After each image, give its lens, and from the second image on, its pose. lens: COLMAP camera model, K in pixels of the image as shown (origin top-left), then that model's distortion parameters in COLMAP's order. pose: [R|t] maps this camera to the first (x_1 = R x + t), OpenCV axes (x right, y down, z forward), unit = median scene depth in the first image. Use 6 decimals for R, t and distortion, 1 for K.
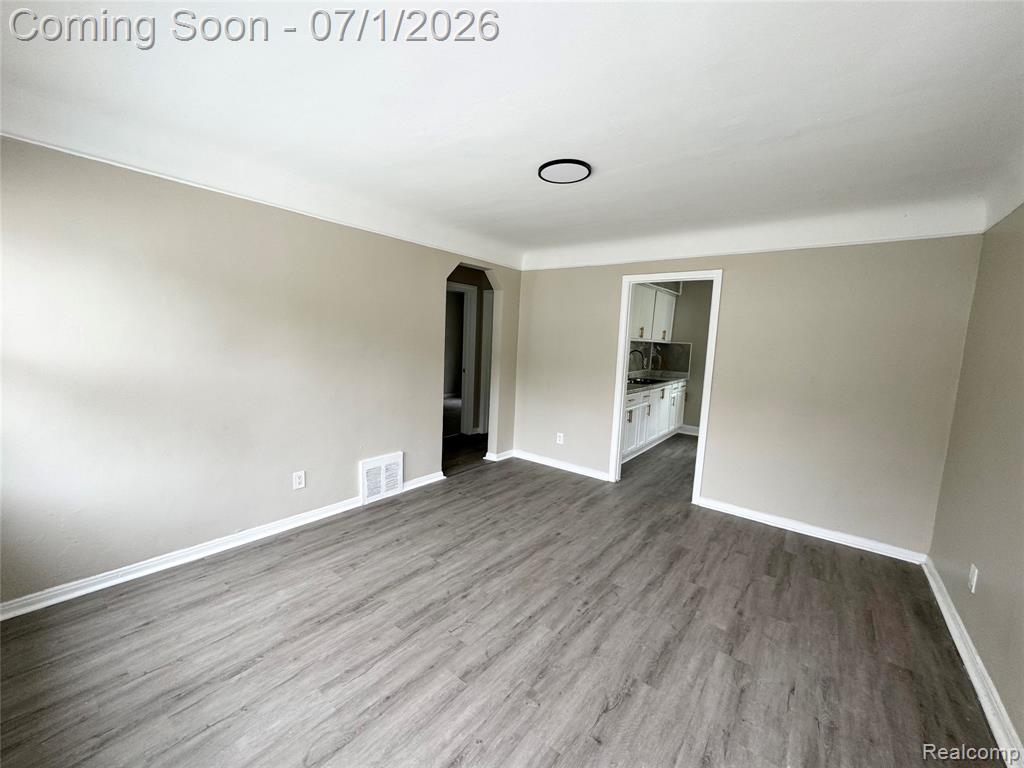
lens RADIAL K [[409.2, 0, 512.0], [0, 409.2, 384.0], [0, 0, 1]] dist [-0.003694, 0.000674]
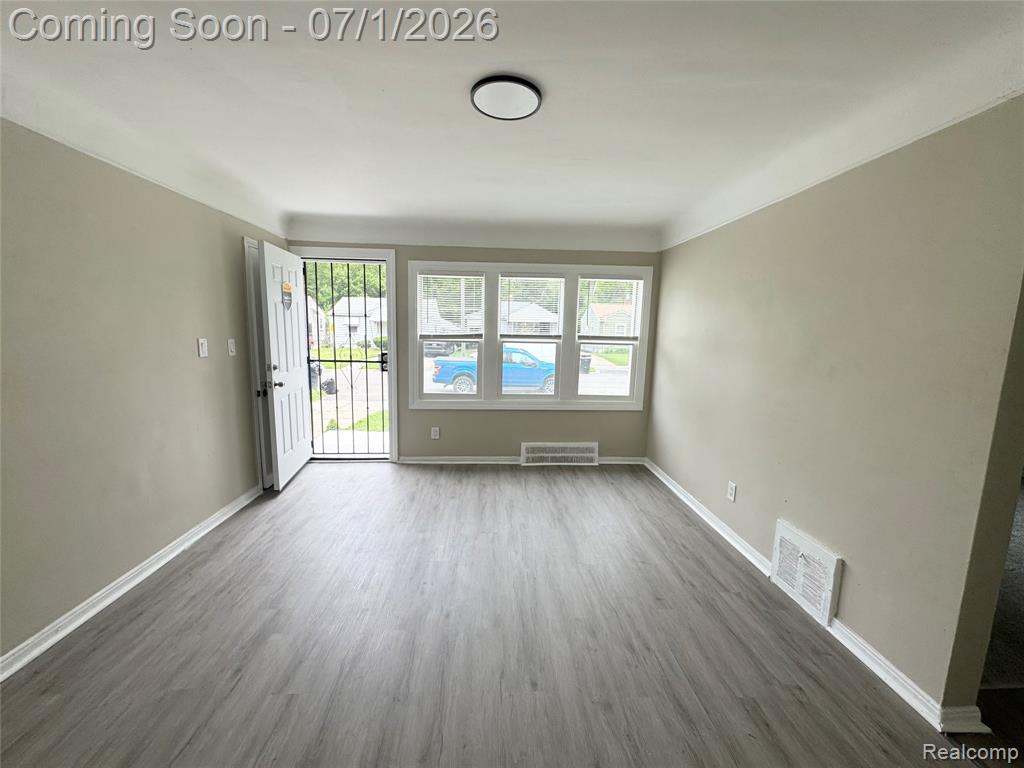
lens RADIAL K [[409.2, 0, 512.0], [0, 409.2, 384.0], [0, 0, 1]] dist [-0.003694, 0.000674]
pose [[-0.751699, 0.029101, -0.658864, 0.512587], [-0.129775, 0.972967, 0.191034, -0.132213], [0.646612, 0.229104, -0.727602, 1.364891]]
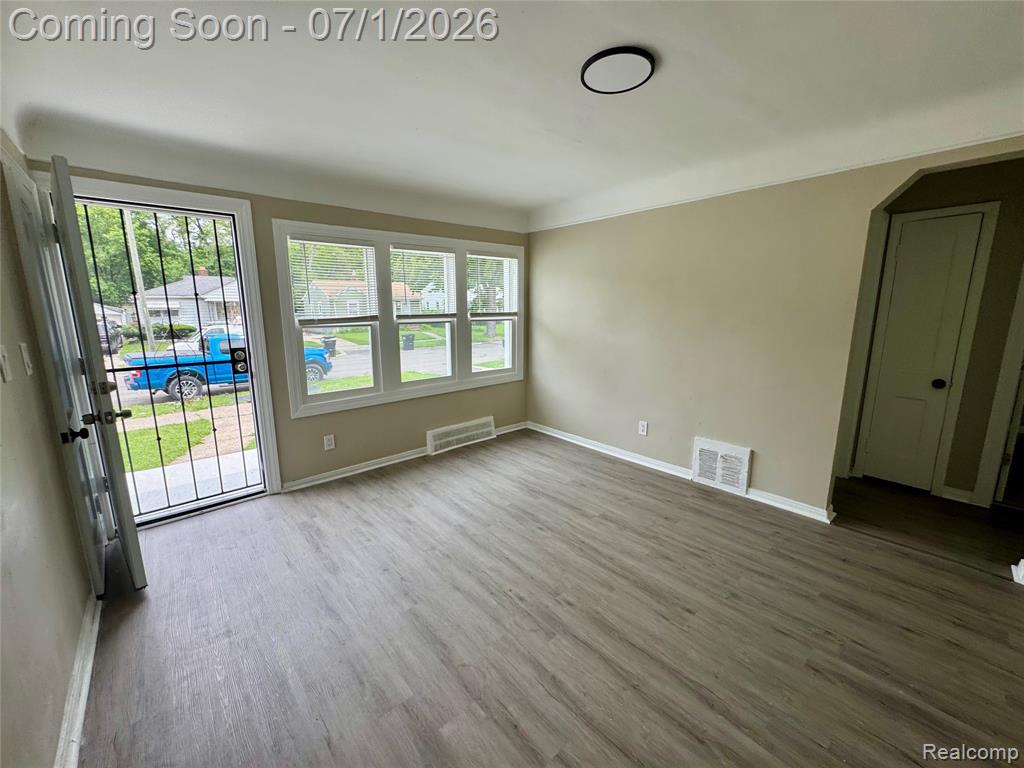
lens RADIAL K [[409.2, 0, 512.0], [0, 409.2, 384.0], [0, 0, 1]] dist [-0.003694, 0.000674]
pose [[-0.187166, 0.139882, -0.972318, 0.782357], [-0.112227, 0.980284, 0.162631, -0.057953], [0.975896, 0.139560, -0.167777, 0.836166]]
